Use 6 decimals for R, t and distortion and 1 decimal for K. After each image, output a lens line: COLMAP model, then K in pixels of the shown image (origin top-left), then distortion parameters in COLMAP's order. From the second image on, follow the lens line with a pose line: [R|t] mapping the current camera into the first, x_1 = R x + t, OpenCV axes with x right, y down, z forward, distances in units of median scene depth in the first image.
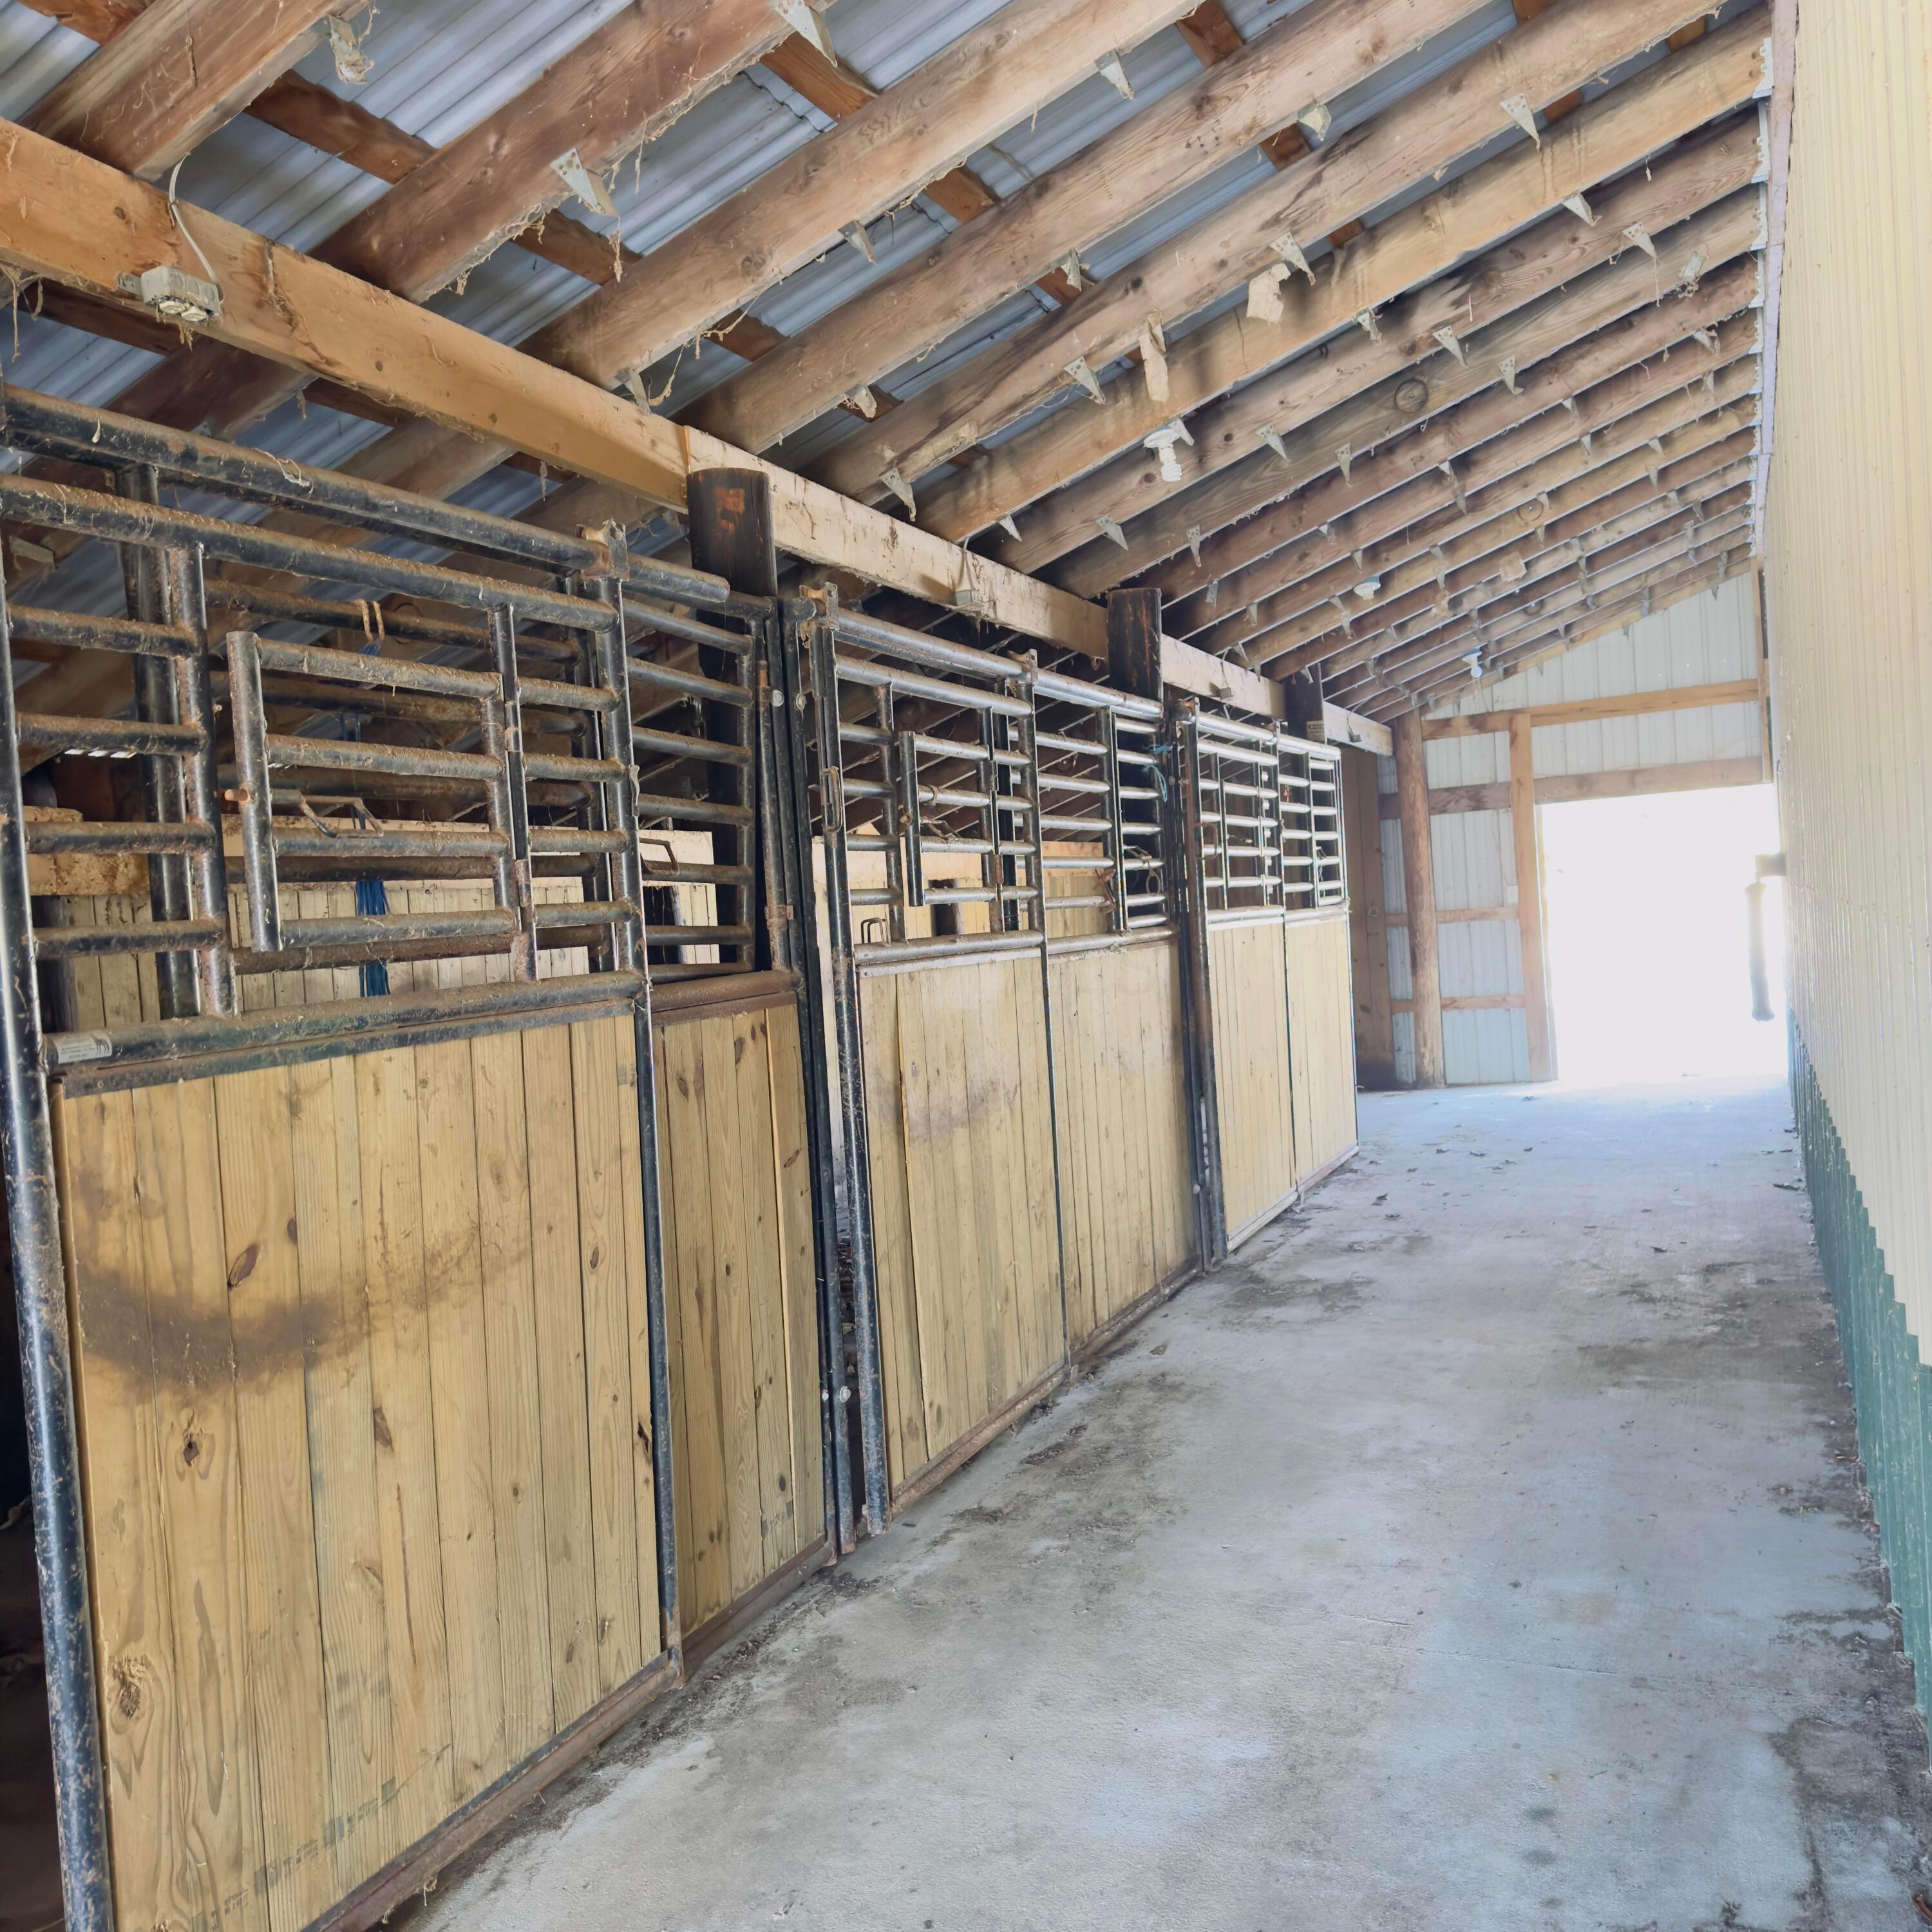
lens RADIAL K [[1782.3, 0, 966.0], [0, 1782.3, 966.0], [0, 0, 1]] dist [0.188165, -0.386676]
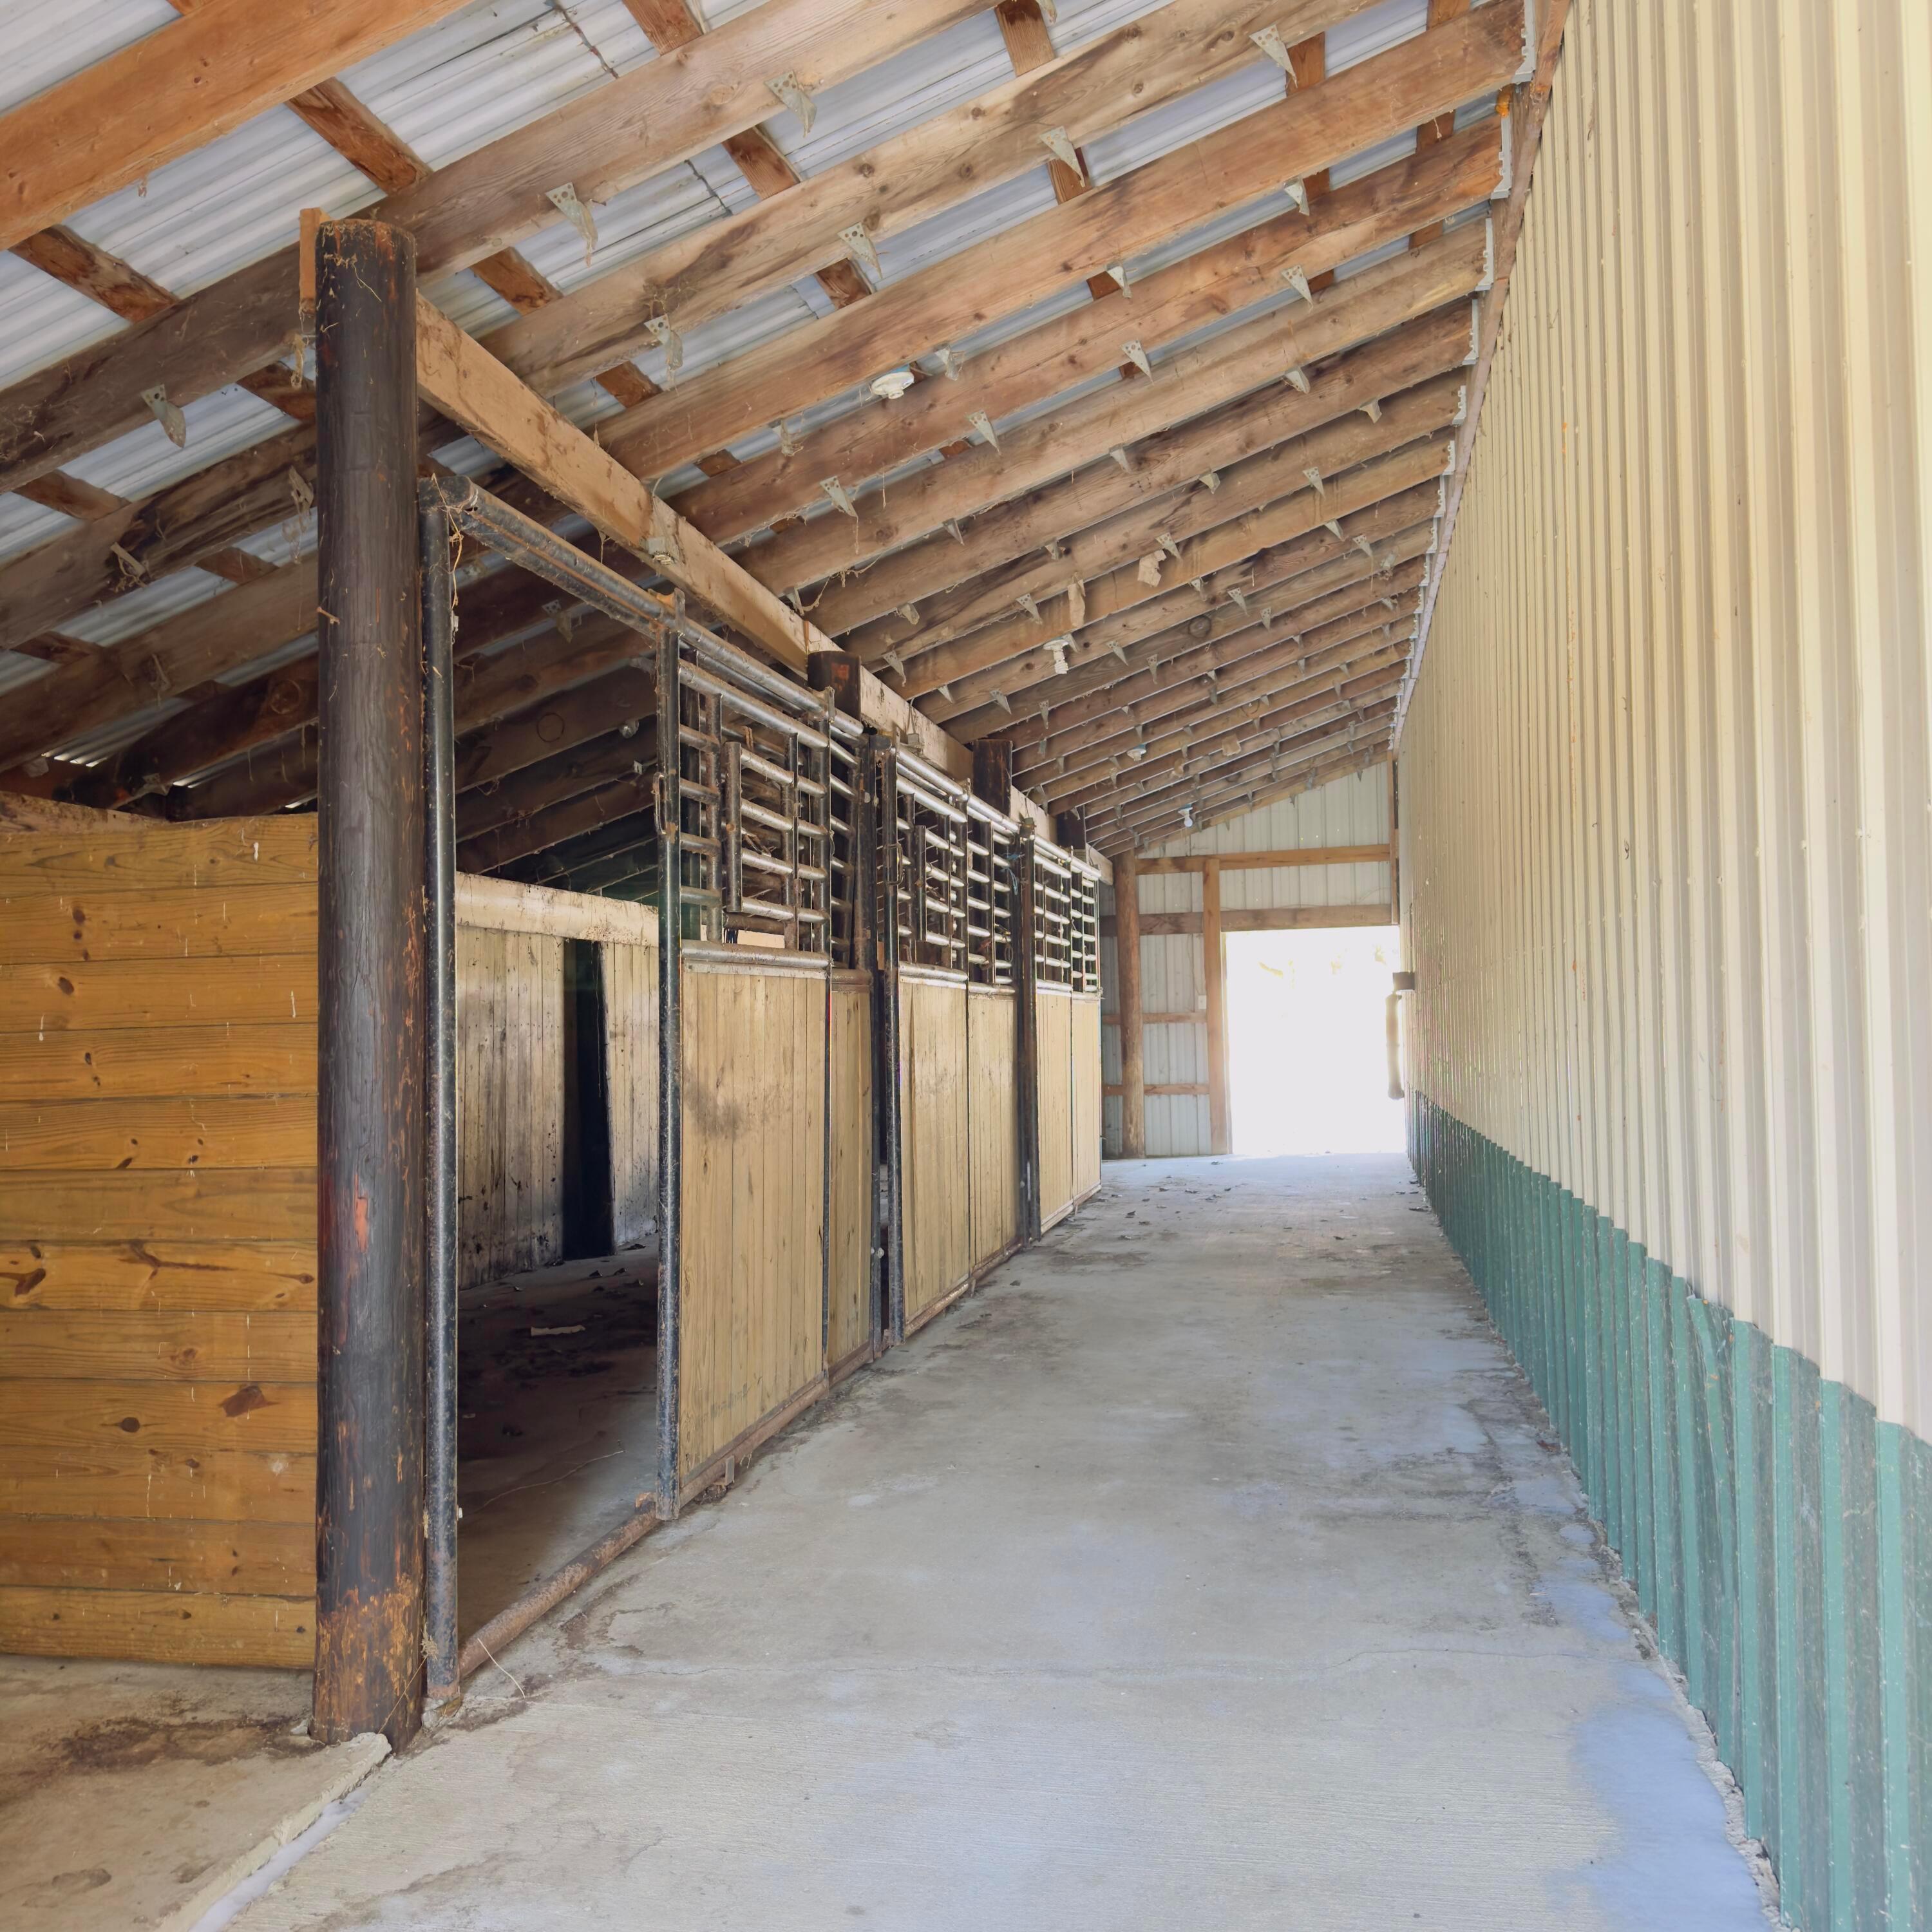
lens RADIAL K [[1782.3, 0, 966.0], [0, 1782.3, 966.0], [0, 0, 1]] dist [0.188165, -0.386676]
pose [[0.978340, 0.055513, 0.199424, -0.177842], [-0.041025, 0.996259, -0.076064, 0.061434], [-0.202900, 0.066235, 0.976957, -0.291802]]
